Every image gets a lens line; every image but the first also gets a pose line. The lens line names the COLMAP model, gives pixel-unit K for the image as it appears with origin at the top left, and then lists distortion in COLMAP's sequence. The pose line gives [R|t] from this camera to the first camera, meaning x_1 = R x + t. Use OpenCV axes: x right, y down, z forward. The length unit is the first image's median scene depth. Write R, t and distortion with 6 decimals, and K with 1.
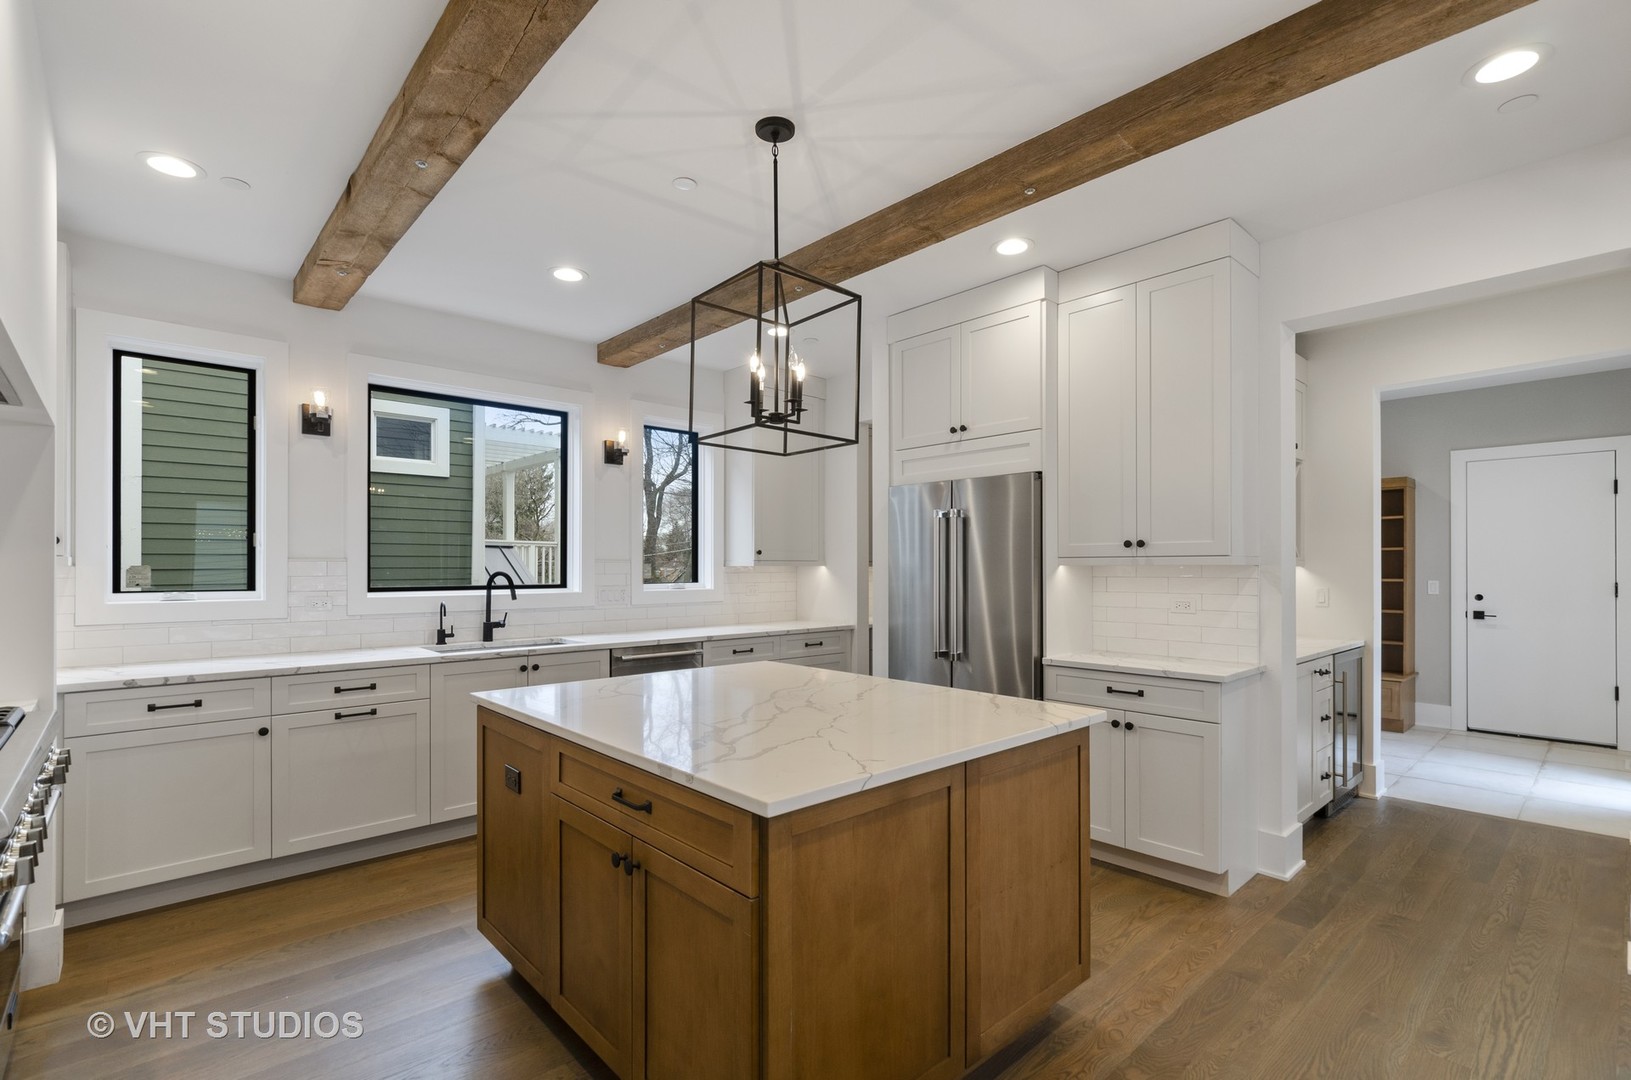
lens RADIAL K [[757.6, 0, 812.9], [0, 757.6, 564.6], [0, 0, 1]] dist [0.011061, 0.000784]
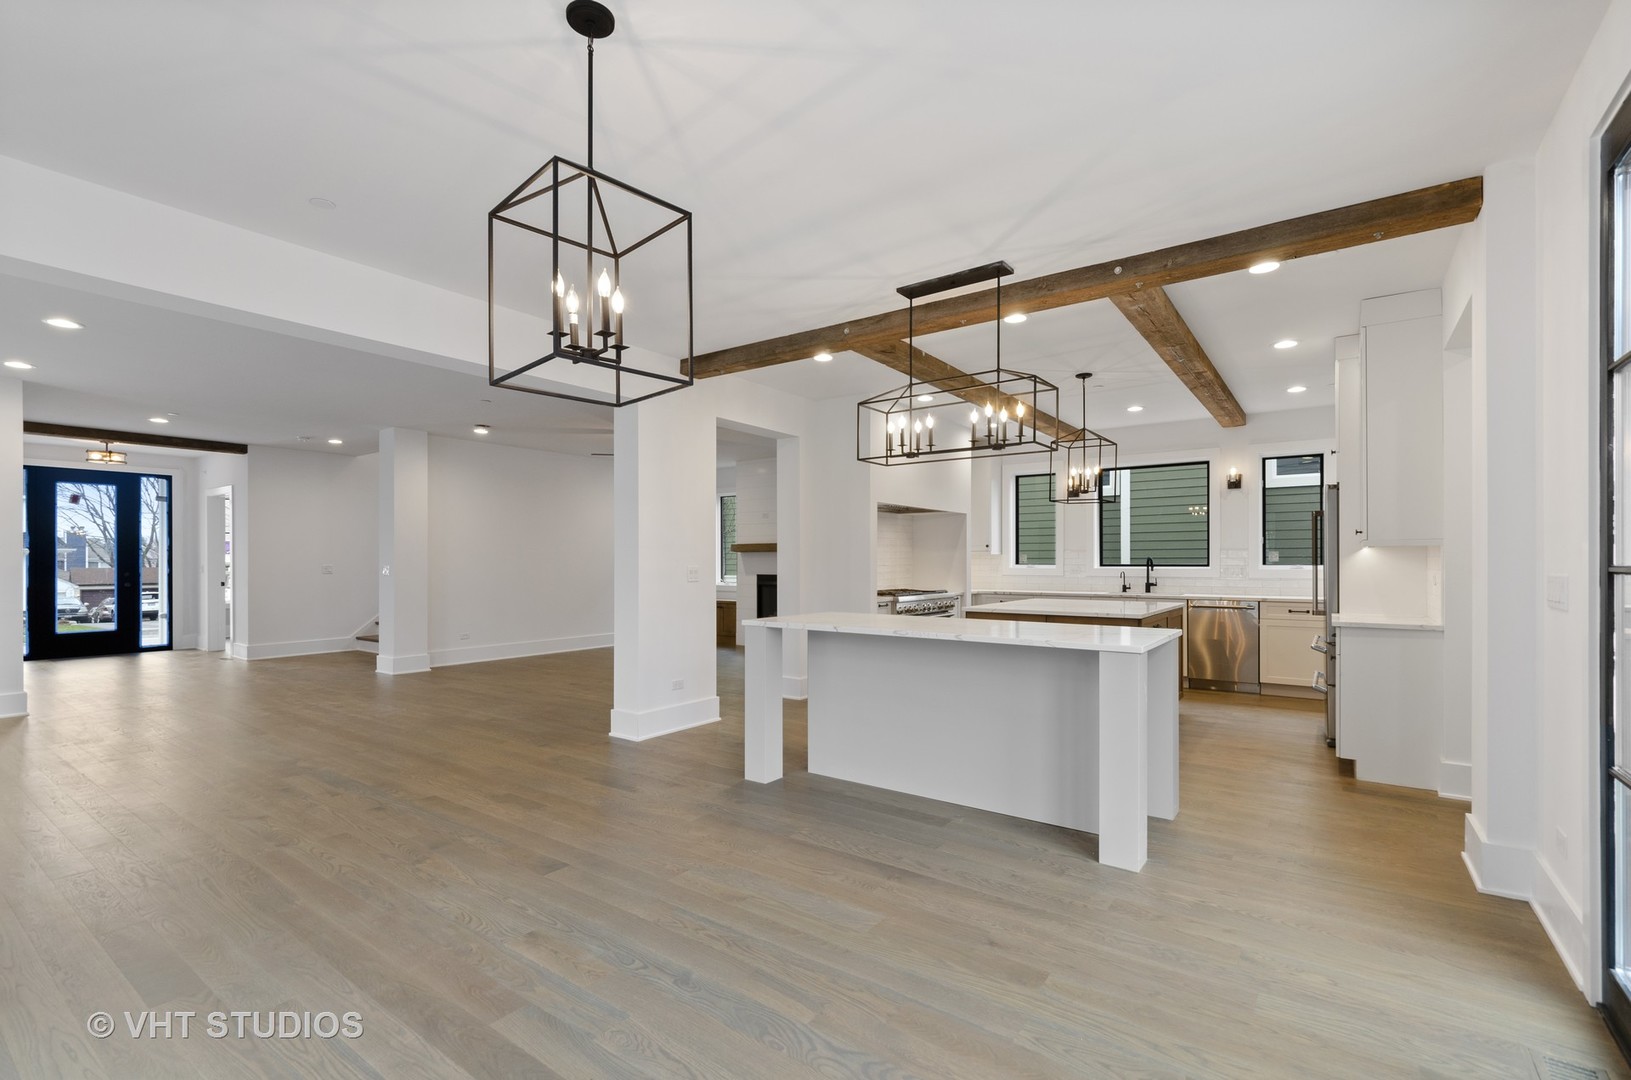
lens RADIAL K [[715.3, 0, 812.3], [0, 715.3, 561.4], [0, 0, 1]] dist [0.004691, 0.000706]
pose [[0.208107, -0.000789, -0.978106, 1.333993], [0.005332, 0.999986, 0.000328, 0.019223], [0.978091, -0.005283, 0.208109, -0.236089]]
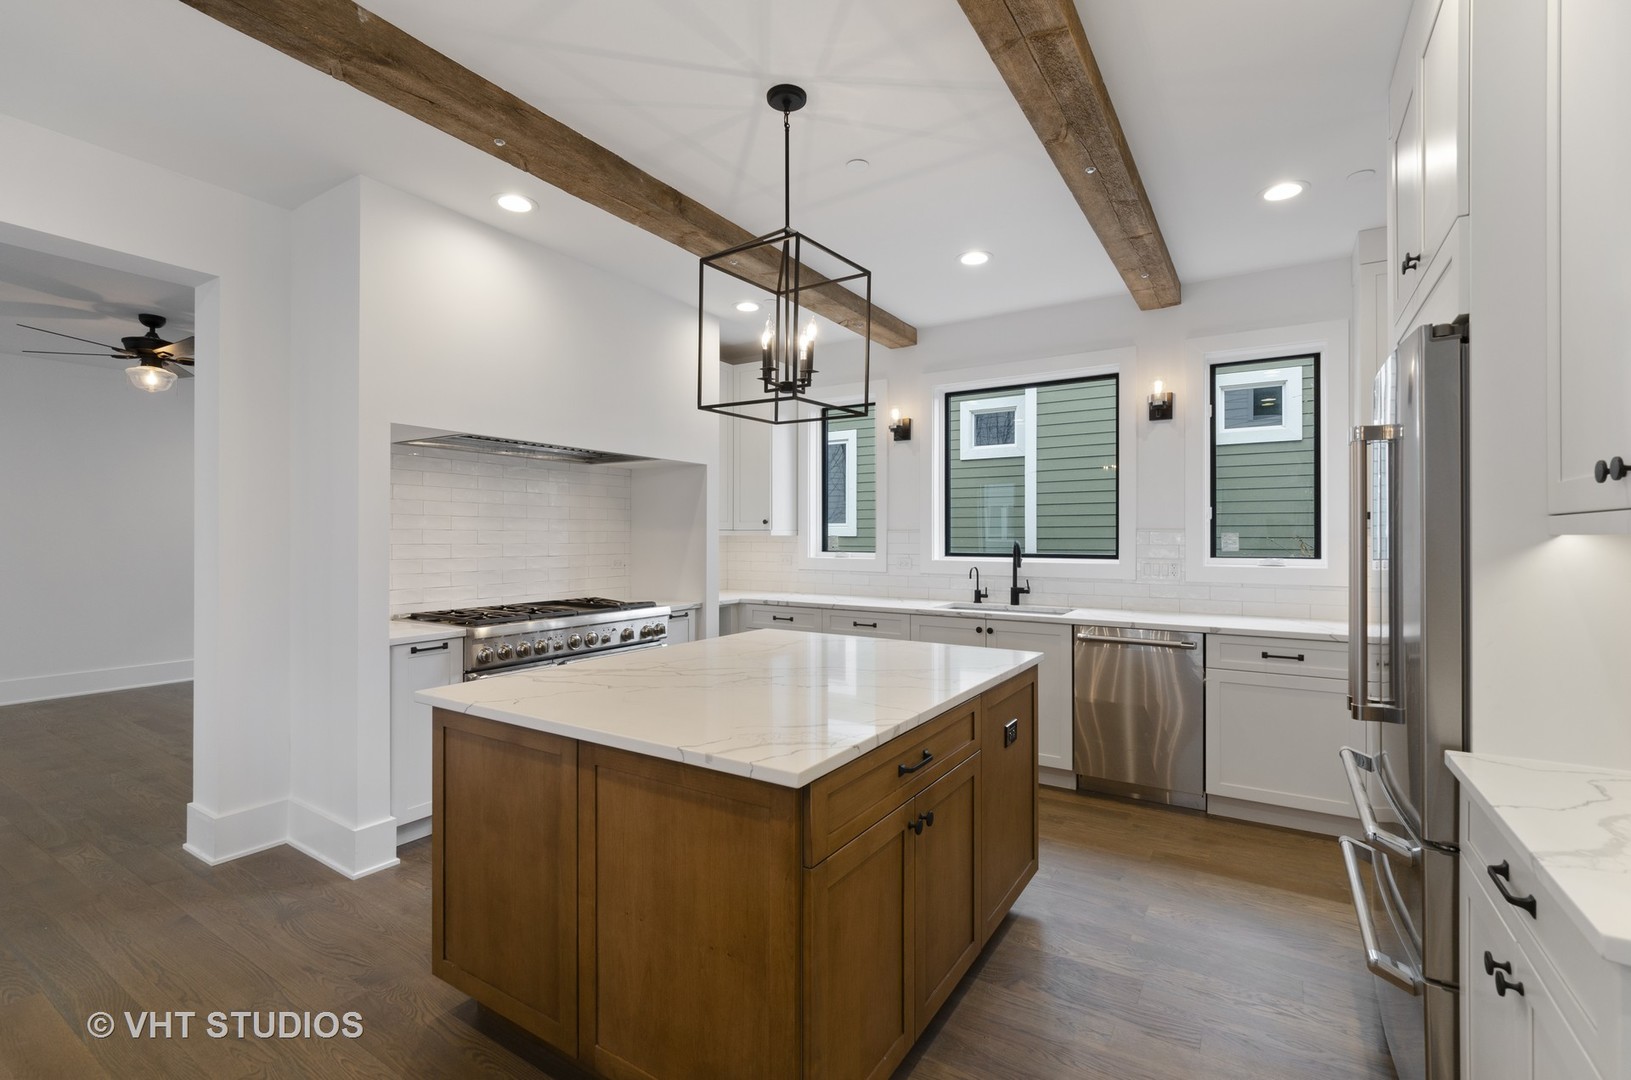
lens RADIAL K [[715.3, 0, 807.2], [0, 715.3, 532.9], [0, 0, 1]] dist [0.004691, 0.000706]
pose [[0.255301, -0.004129, -0.966853, 0.562162], [0.002034, 0.999991, -0.003733, 0.000801], [0.966859, -0.001013, 0.255307, 0.511497]]
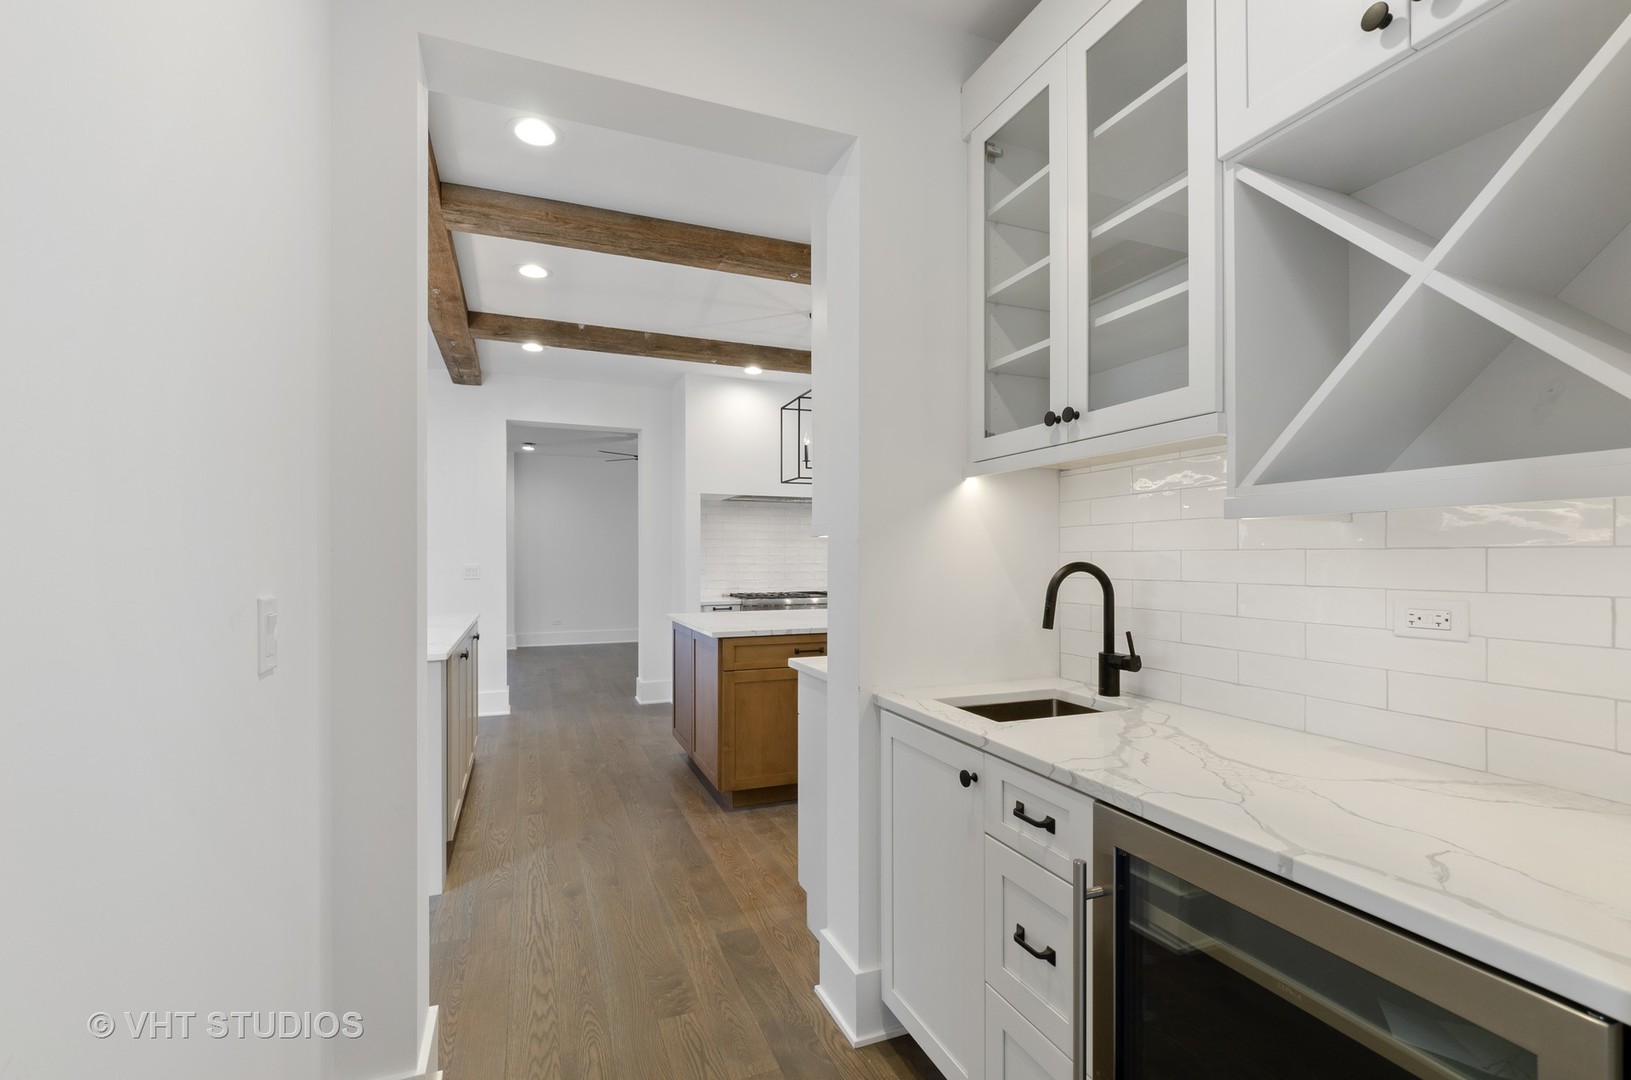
lens RADIAL K [[715.3, 0, 823.2], [0, 715.3, 552.1], [0, 0, 1]] dist [0.004691, 0.000706]
pose [[-0.346026, -0.006051, -0.938205, 1.042377], [0.006771, 0.999937, -0.008946, 0.020055], [0.938201, -0.009448, -0.345963, 1.046529]]
